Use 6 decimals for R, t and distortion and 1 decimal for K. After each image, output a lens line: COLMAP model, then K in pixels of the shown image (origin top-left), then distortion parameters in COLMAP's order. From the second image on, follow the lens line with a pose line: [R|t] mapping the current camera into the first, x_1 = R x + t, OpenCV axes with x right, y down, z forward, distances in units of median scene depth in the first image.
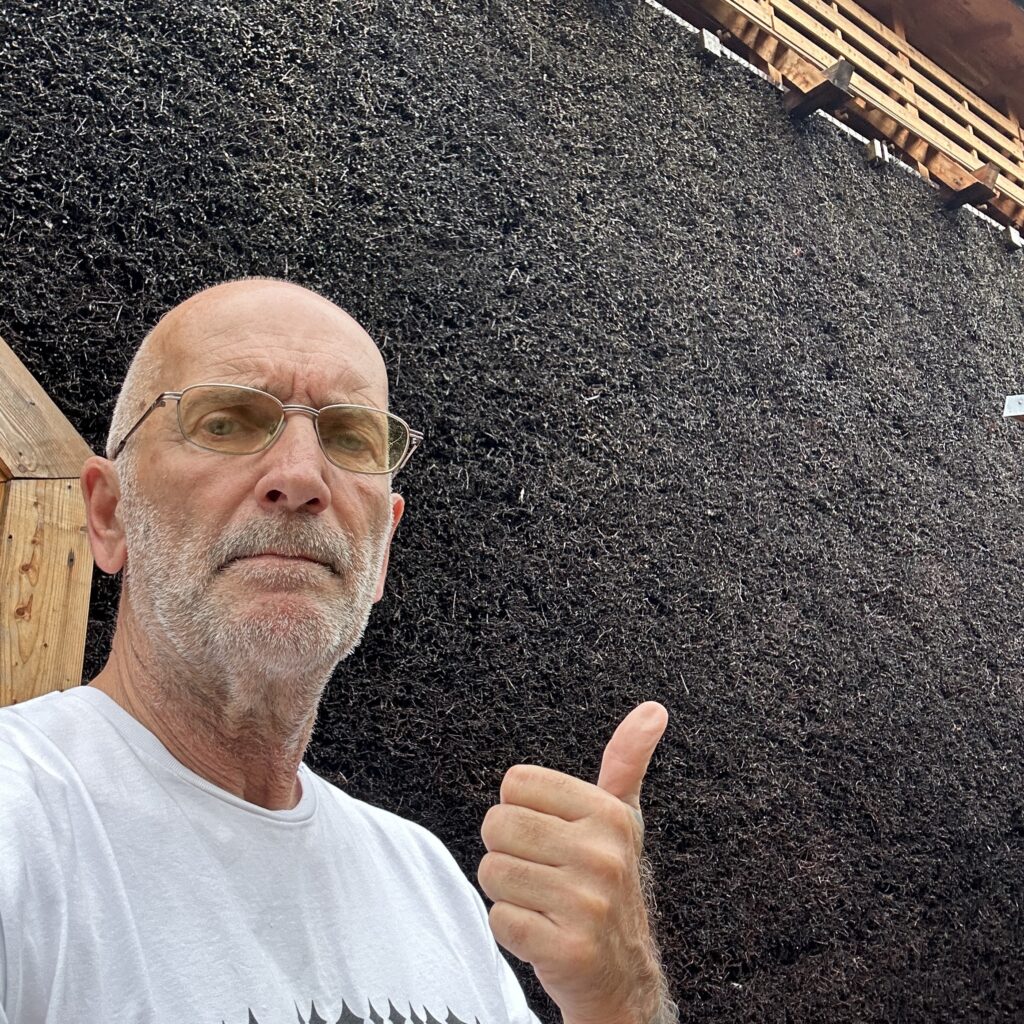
lens RADIAL K [[1231.7, 0, 512.0], [0, 1231.7, 512.0], [0, 0, 1]] dist [0.162692, -0.306082]
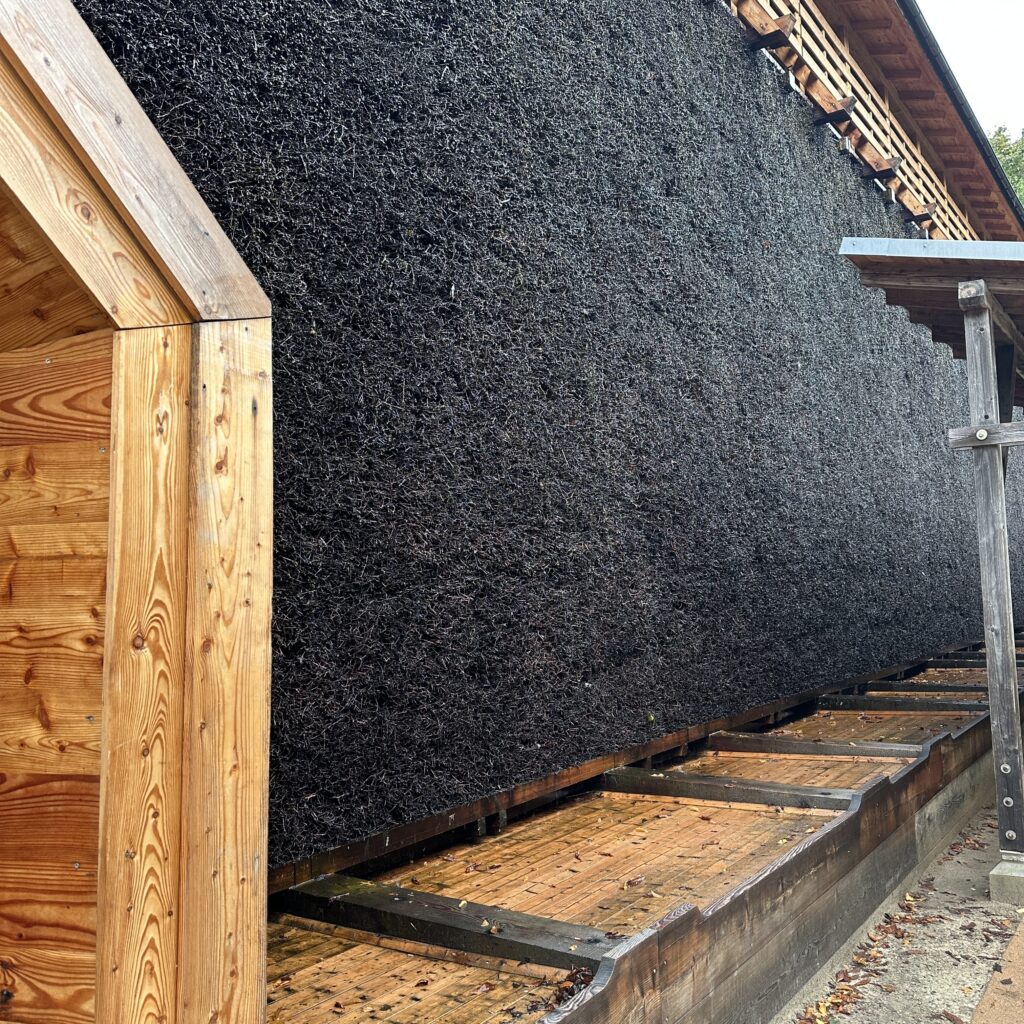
lens RADIAL K [[968.1, 0, 512.0], [0, 968.1, 512.0], [0, 0, 1]] dist [0.182465, -0.405640]
pose [[0.971487, 0.027153, 0.235532, -0.131754], [-0.084702, 0.967610, 0.237815, -0.031814], [-0.221446, -0.250984, 0.942321, 0.087152]]
